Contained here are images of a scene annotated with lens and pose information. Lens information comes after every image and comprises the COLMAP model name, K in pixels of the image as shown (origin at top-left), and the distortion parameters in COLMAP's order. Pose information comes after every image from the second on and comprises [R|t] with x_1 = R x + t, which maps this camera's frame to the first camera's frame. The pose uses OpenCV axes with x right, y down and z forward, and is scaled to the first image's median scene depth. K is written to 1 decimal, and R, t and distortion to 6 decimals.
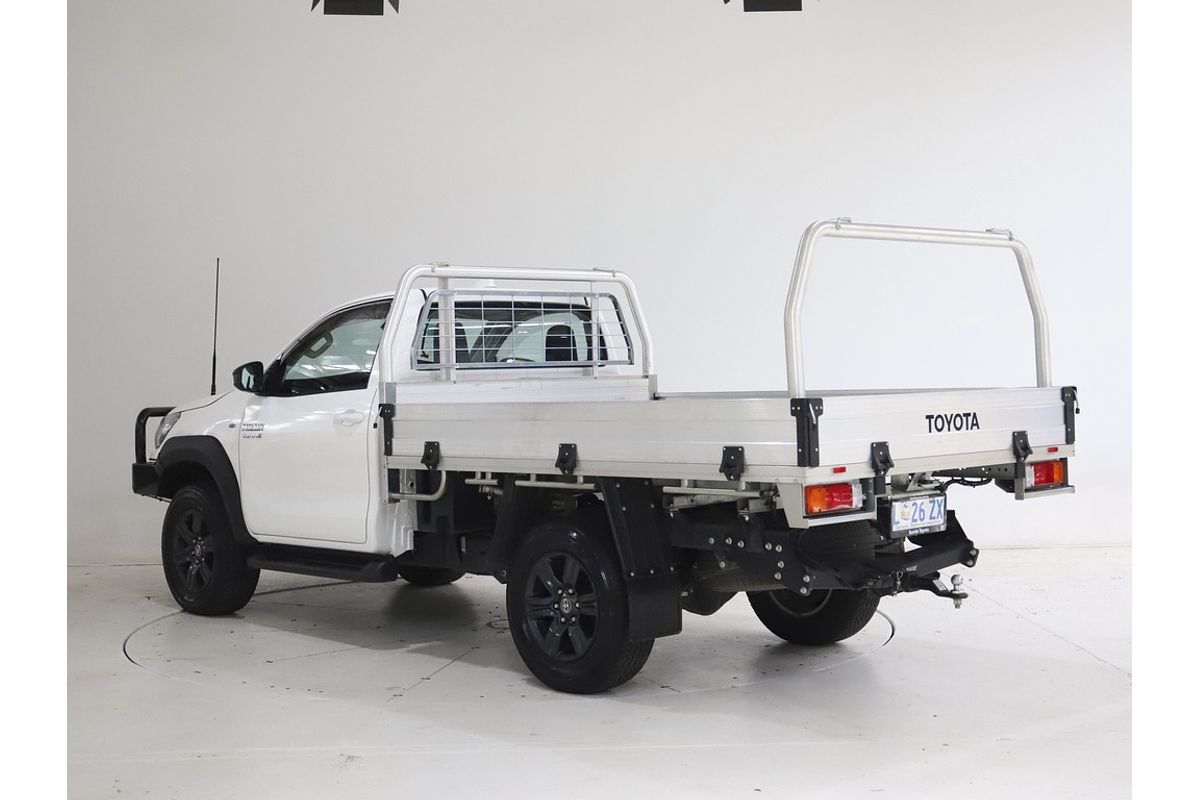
lens RADIAL K [[1705.9, 0, 600.1], [0, 1705.9, 375.0], [0, 0, 1]] dist [0.000847, -0.005511]
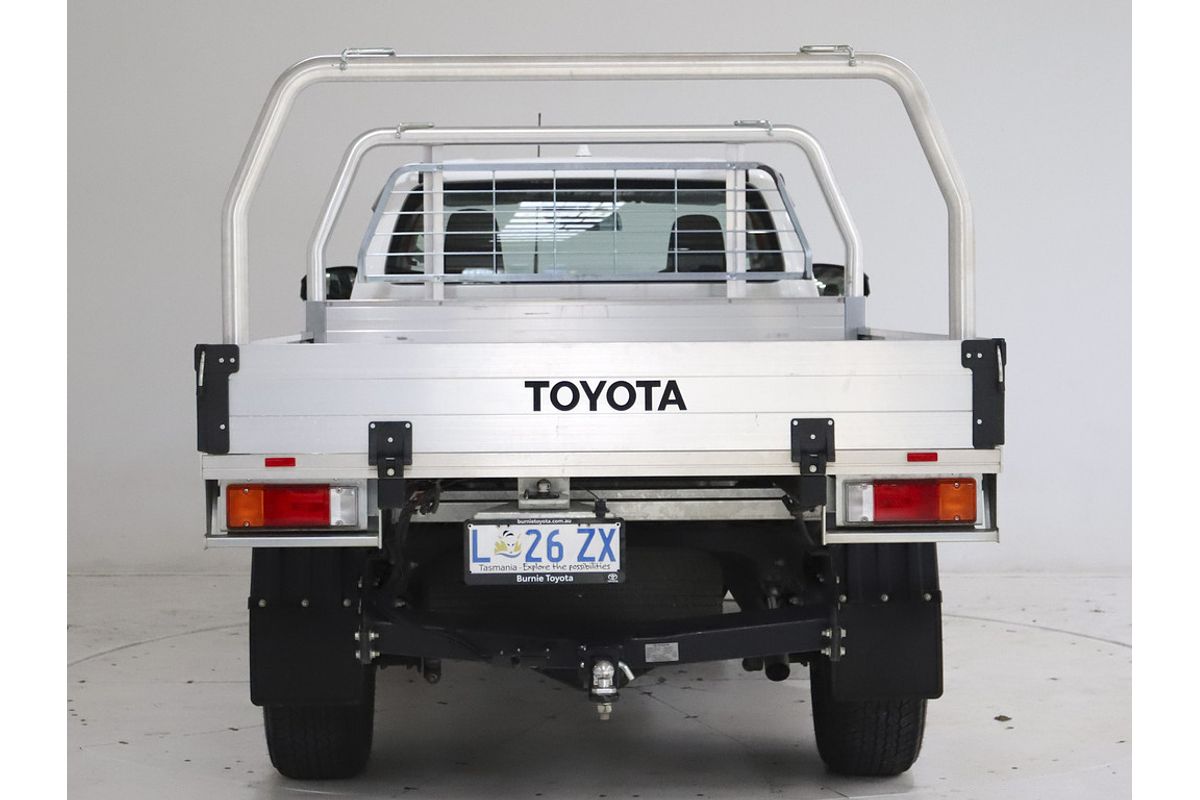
lens RADIAL K [[2593.8, 0, 600.0], [0, 2593.8, 400.0], [0, 0, 1]] dist [-0.005481, -0.060493]
pose [[0.735265, 0.049572, -0.675964, 0.780120], [-0.014226, 0.998231, 0.057731, -0.020603], [0.677630, -0.032831, 0.734669, 0.354498]]
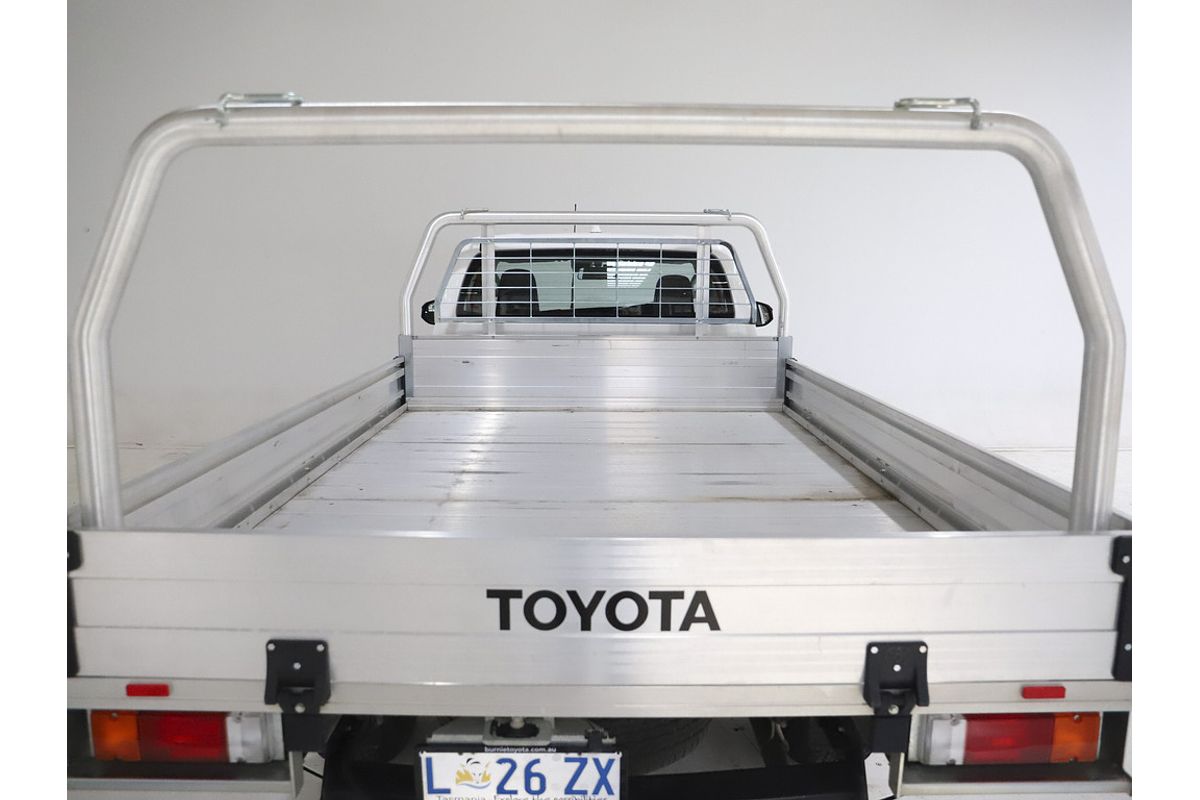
lens RADIAL K [[821.7, 0, 600.0], [0, 821.7, 400.0], [0, 0, 1]] dist [-0.131404, 0.111667]
pose [[0.726796, 0.141751, -0.672067, 0.320545], [-0.026902, 0.983597, 0.178365, -0.052828], [0.686326, -0.111555, 0.718688, 0.855475]]
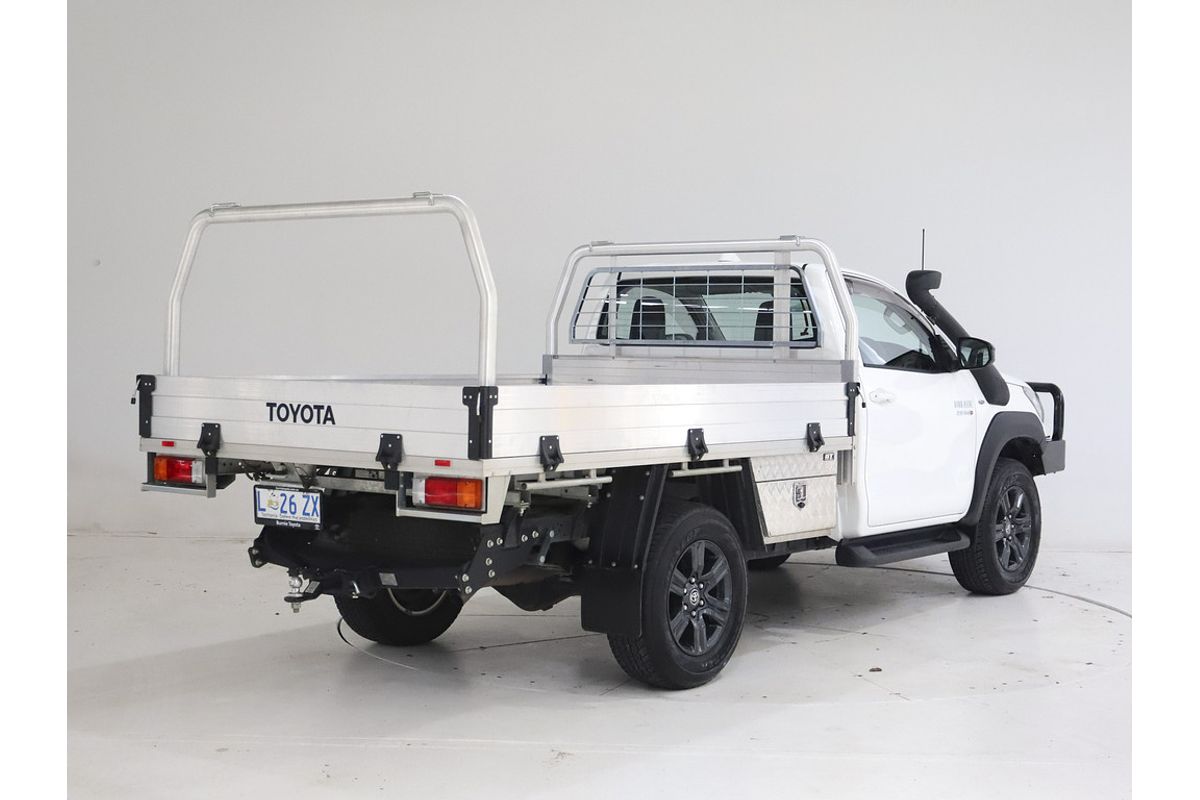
lens RADIAL K [[1705.9, 0, 600.1], [0, 1705.9, 375.0], [0, 0, 1]] dist [0.000847, -0.005511]
pose [[0.157773, 0.046371, -0.986386, 1.127272], [-0.019353, 0.998850, 0.043862, -0.036298], [0.987286, 0.012170, 0.158489, 0.997336]]
